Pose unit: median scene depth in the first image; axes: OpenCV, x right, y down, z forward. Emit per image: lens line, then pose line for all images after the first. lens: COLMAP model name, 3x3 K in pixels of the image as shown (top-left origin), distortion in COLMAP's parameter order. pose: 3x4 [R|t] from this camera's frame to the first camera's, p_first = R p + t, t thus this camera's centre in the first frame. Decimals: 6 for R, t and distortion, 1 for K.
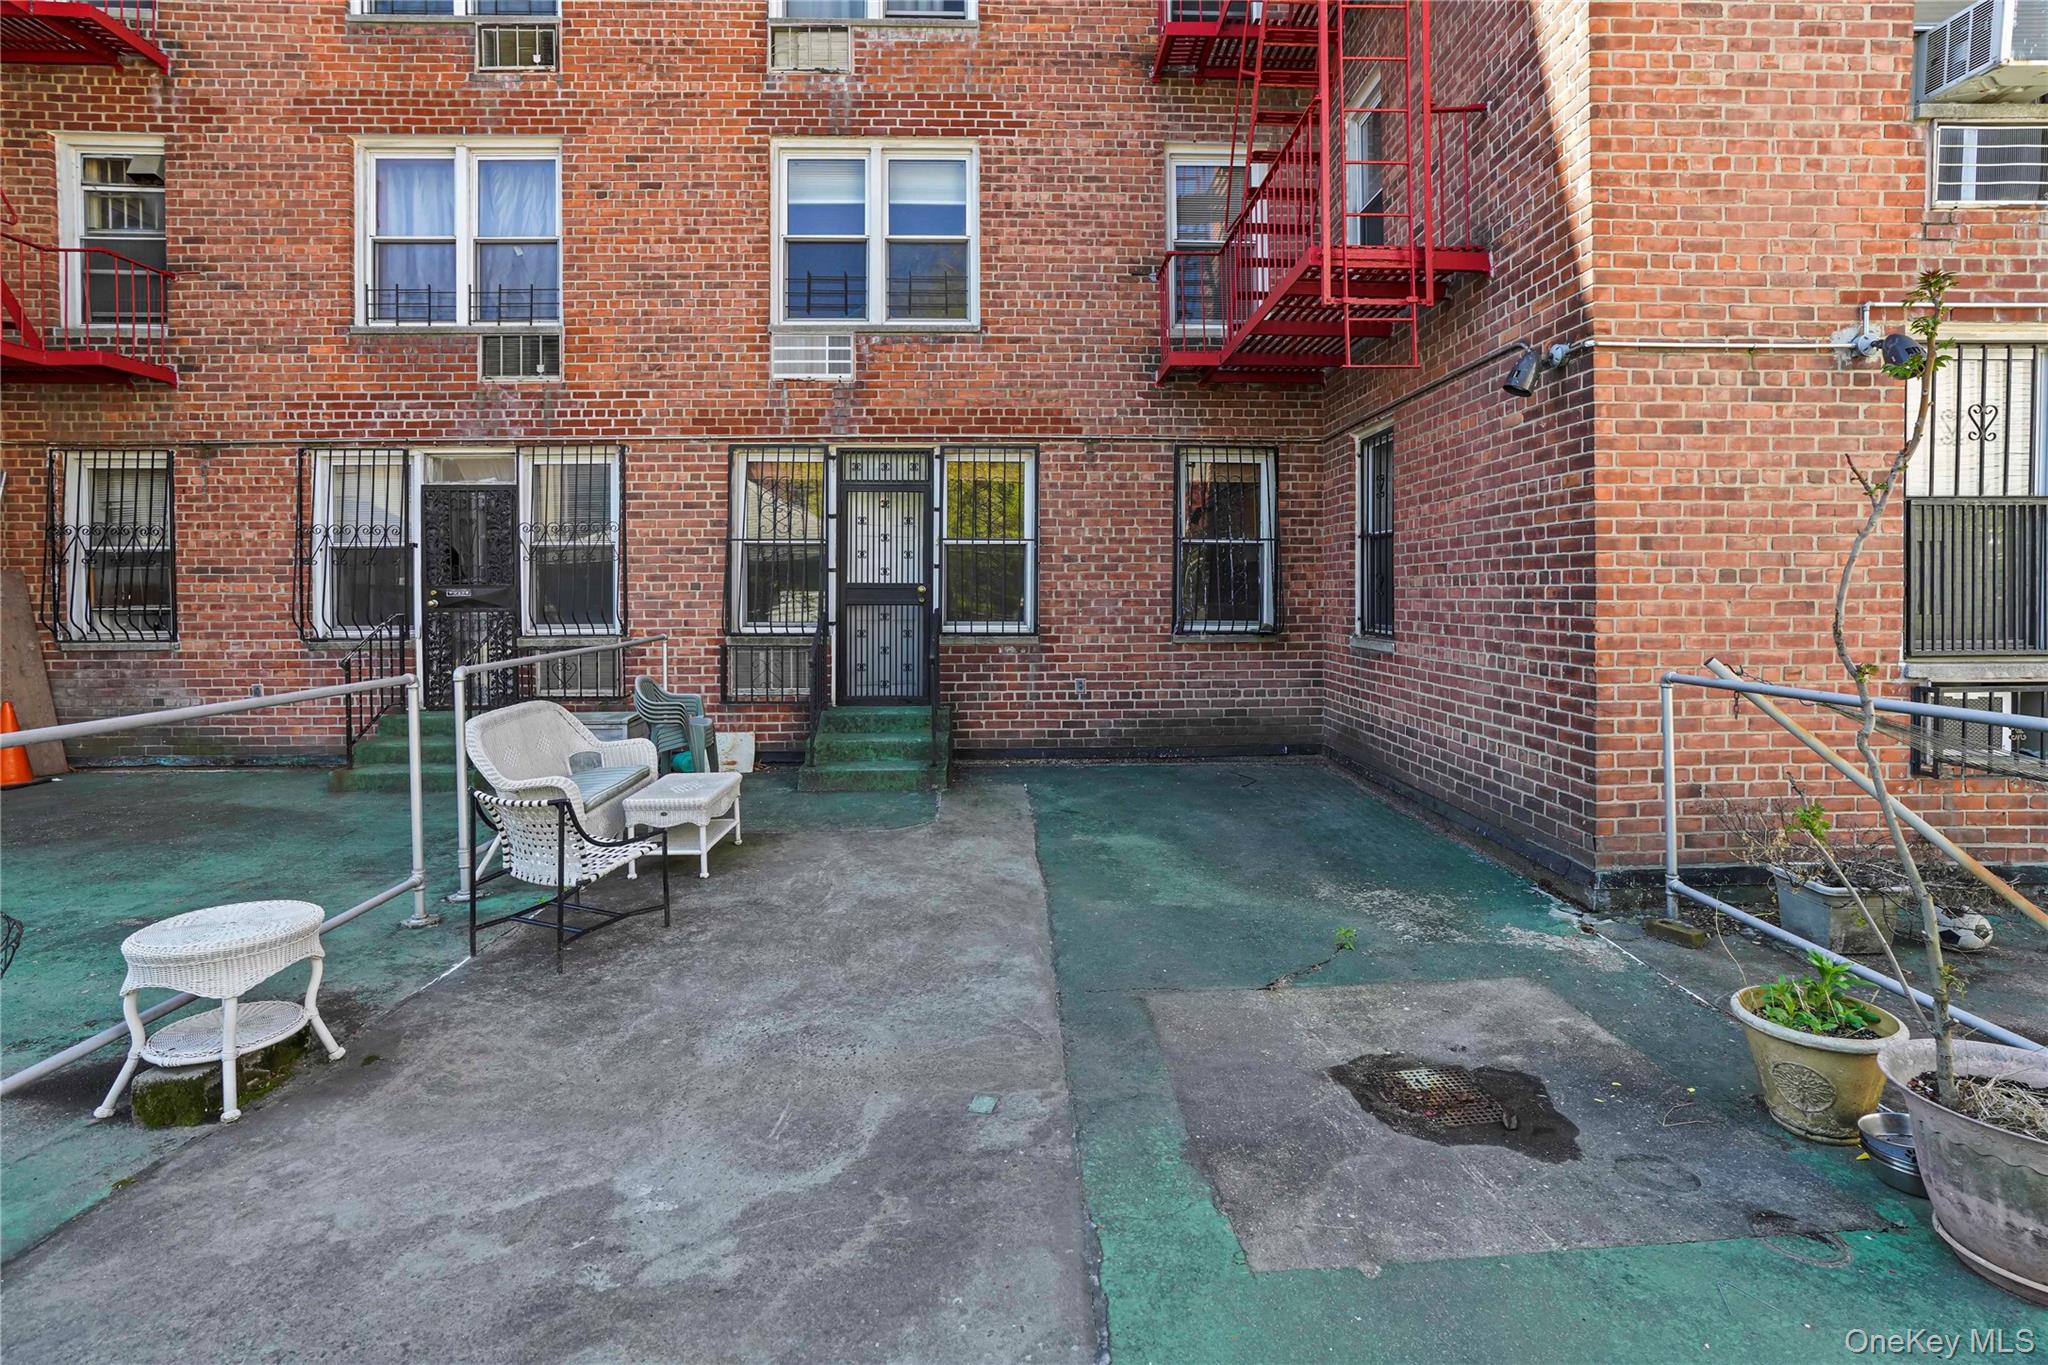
lens RADIAL K [[964.4, 0, 1075.0], [0, 964.4, 623.7], [0, 0, 1]] dist [-0.053978, 0.025888]
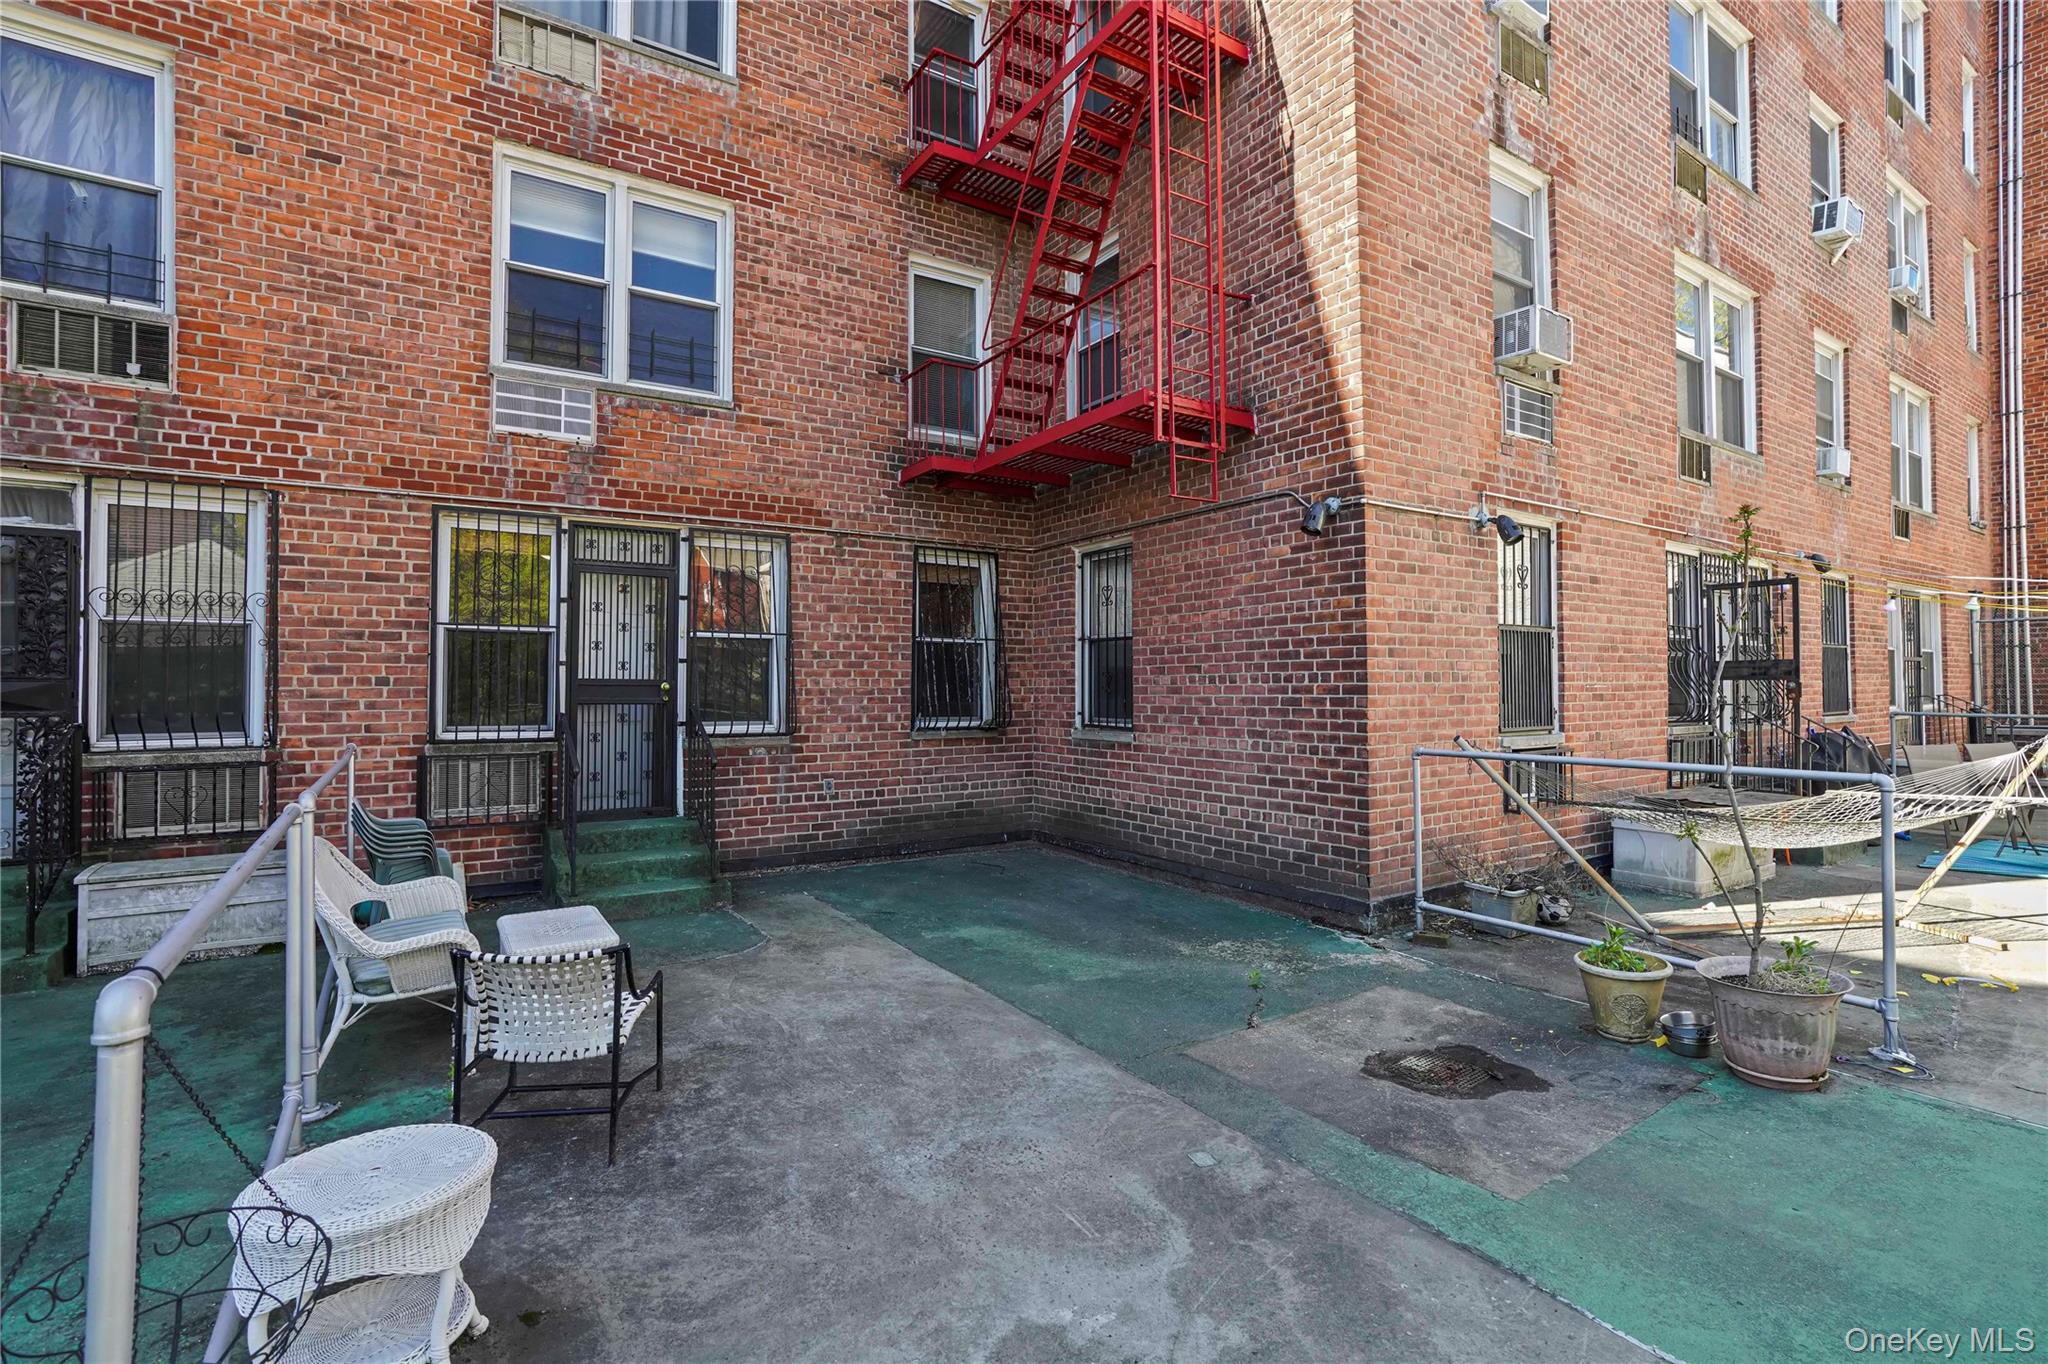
lens RADIAL K [[964.4, 0, 1073.2], [0, 964.4, 689.4], [0, 0, 1]] dist [-0.053978, 0.025888]
pose [[0.852031, 0.000307, 0.523491, -0.329745], [0.016559, 0.999484, -0.027539, -0.002116], [-0.523229, 0.032133, 0.851586, 0.054751]]
